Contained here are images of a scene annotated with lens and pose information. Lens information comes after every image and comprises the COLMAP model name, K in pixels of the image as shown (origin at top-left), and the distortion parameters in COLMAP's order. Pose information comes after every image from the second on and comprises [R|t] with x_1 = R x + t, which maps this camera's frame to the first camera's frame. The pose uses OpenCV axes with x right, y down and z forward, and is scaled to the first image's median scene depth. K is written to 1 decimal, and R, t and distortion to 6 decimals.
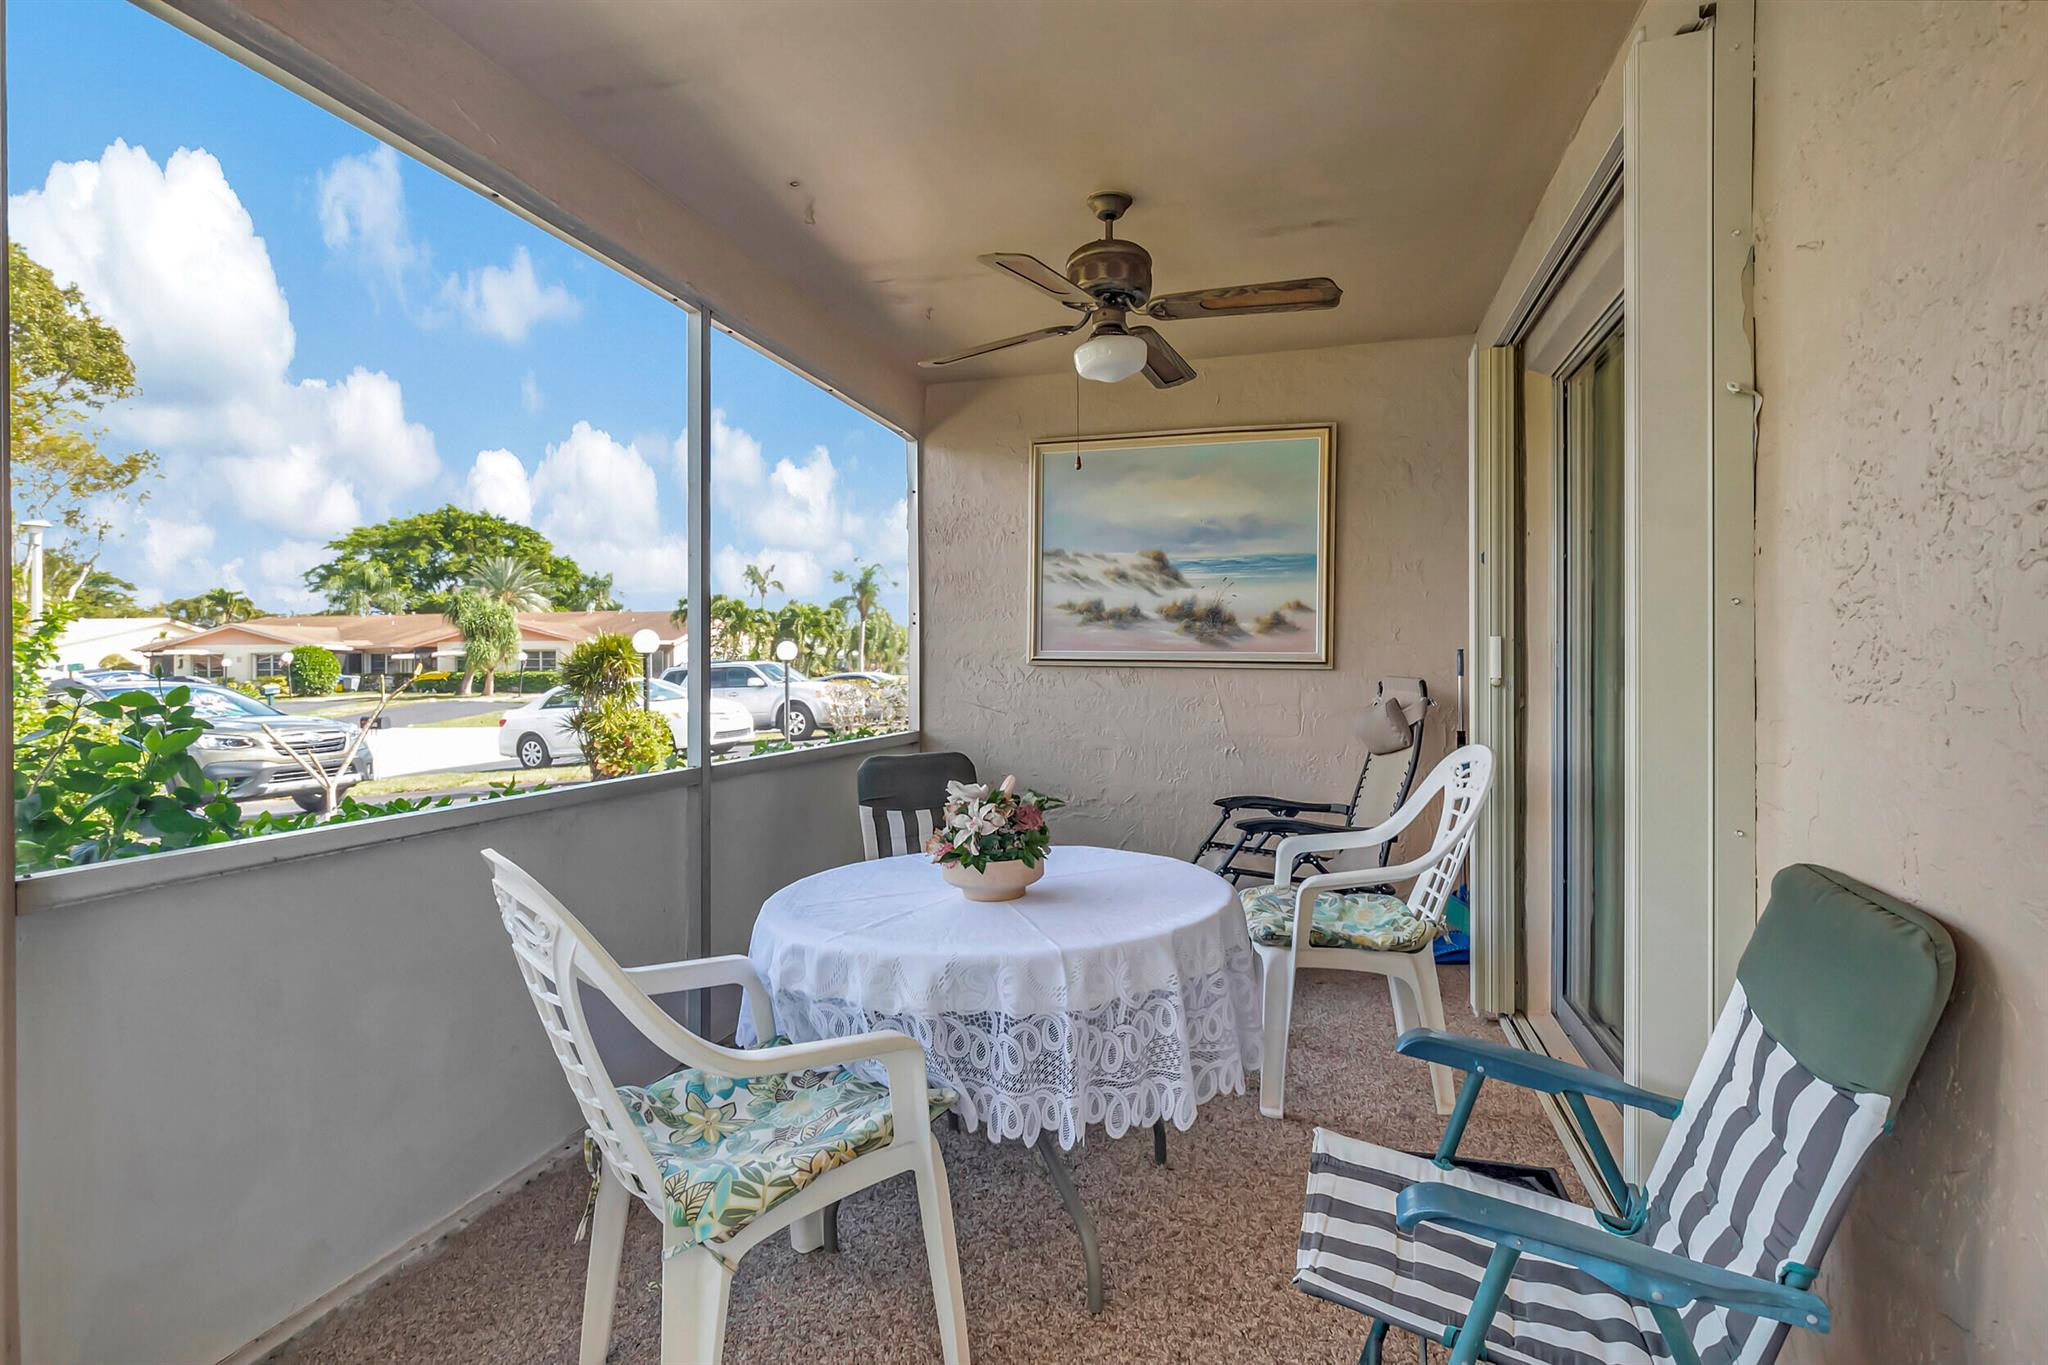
lens RADIAL K [[963.3, 0, 1019.8], [0, 963.3, 669.2], [0, 0, 1]] dist [-0.004280, 0.002067]
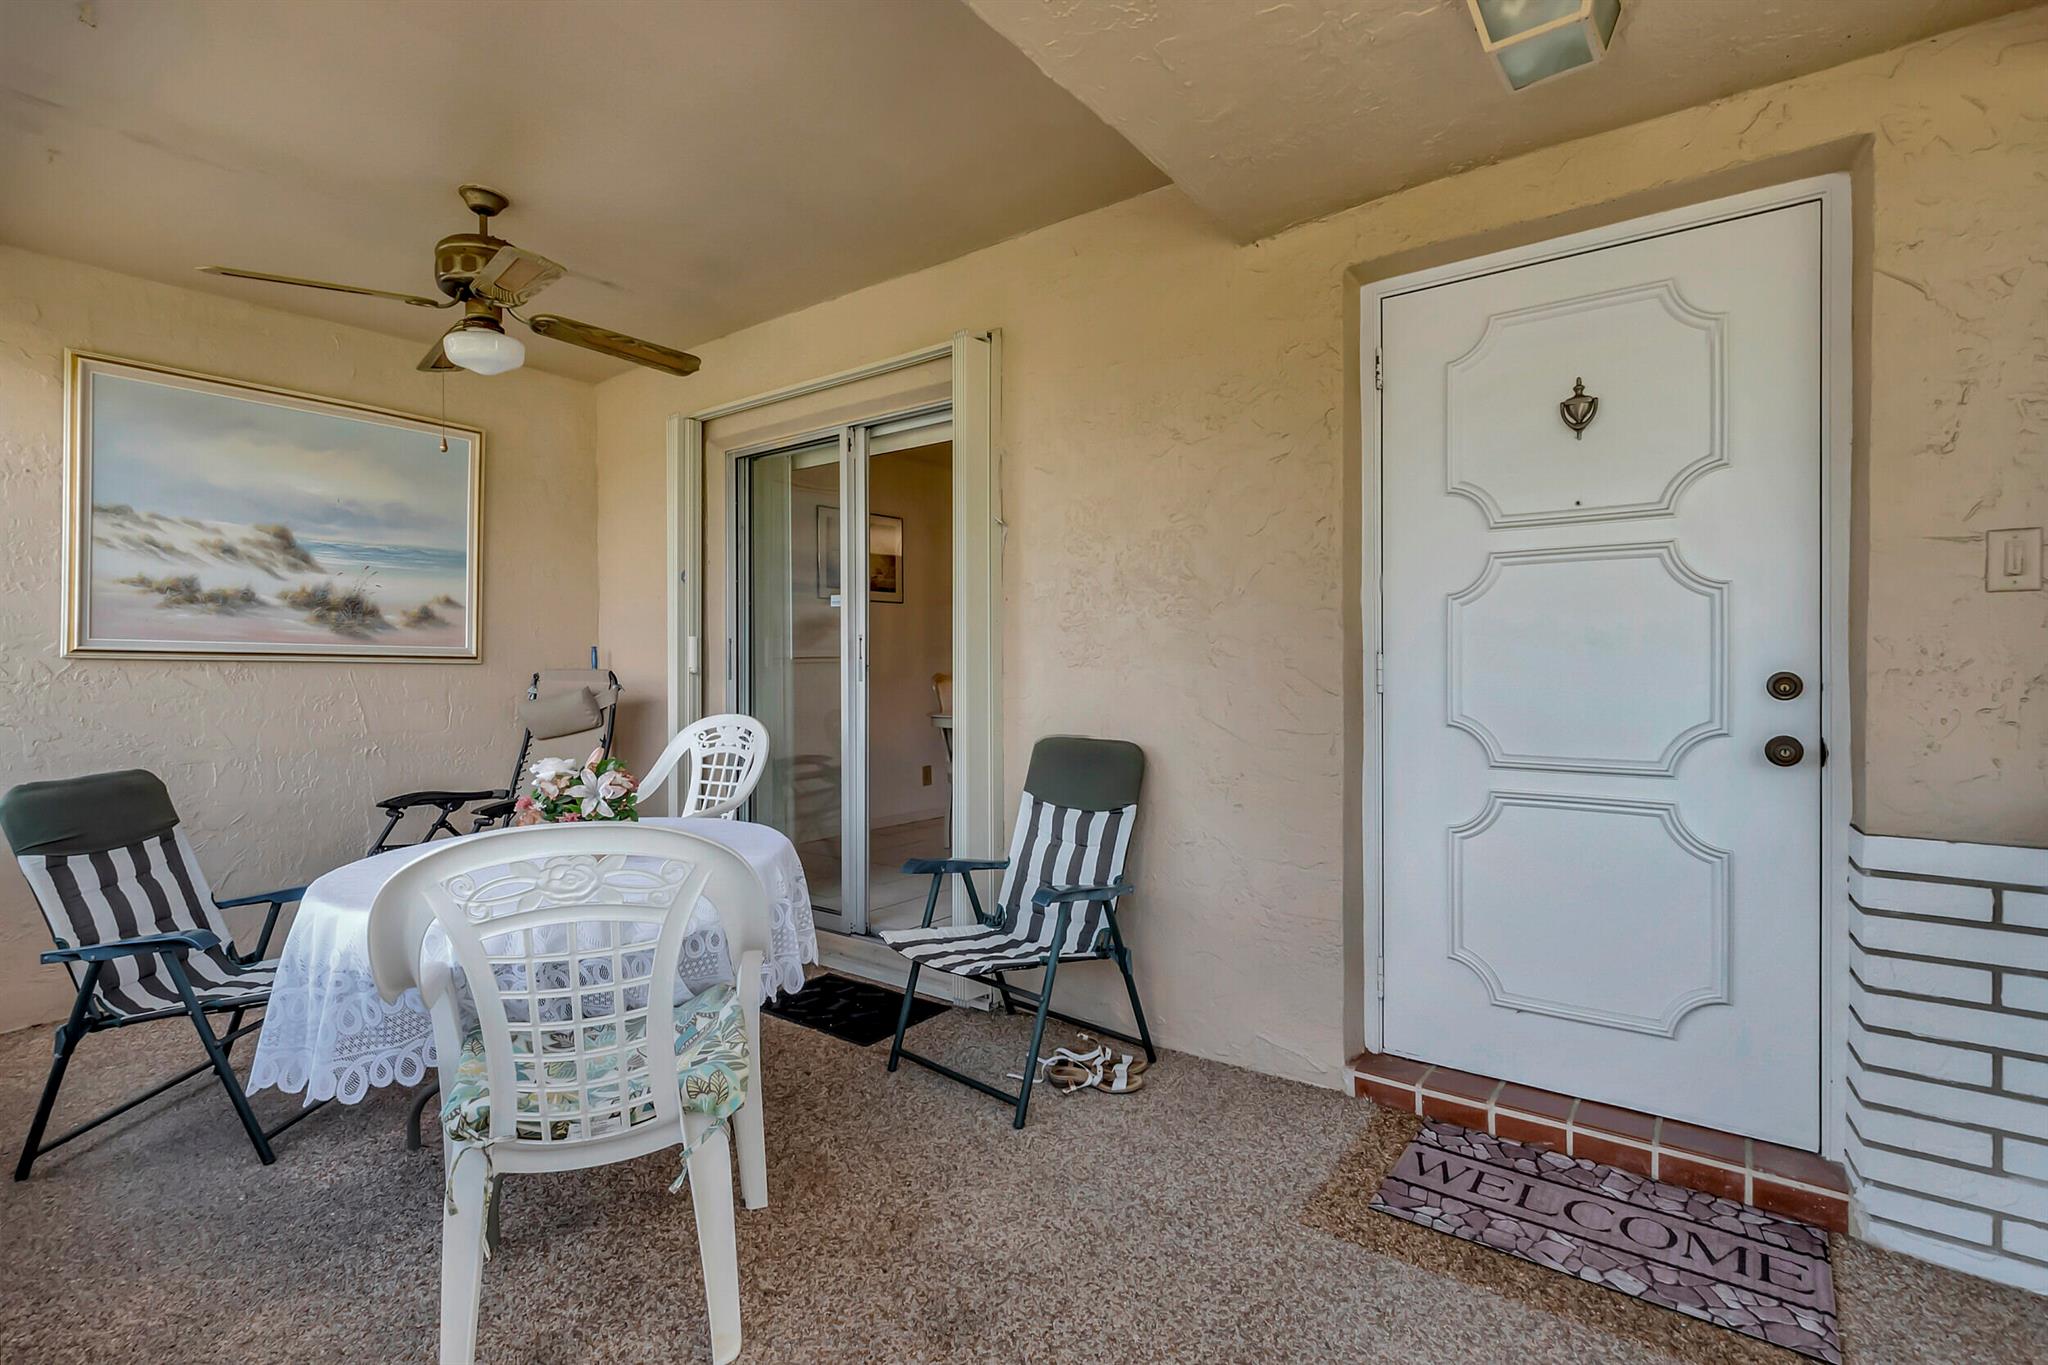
lens RADIAL K [[963.3, 0, 1019.4], [0, 963.3, 667.8], [0, 0, 1]] dist [-0.004280, 0.002067]
pose [[0.355906, -0.000524, 0.934522, -0.430941], [0.010879, 0.999934, -0.003582, 0.014197], [-0.934459, 0.011441, 0.355888, 0.075283]]
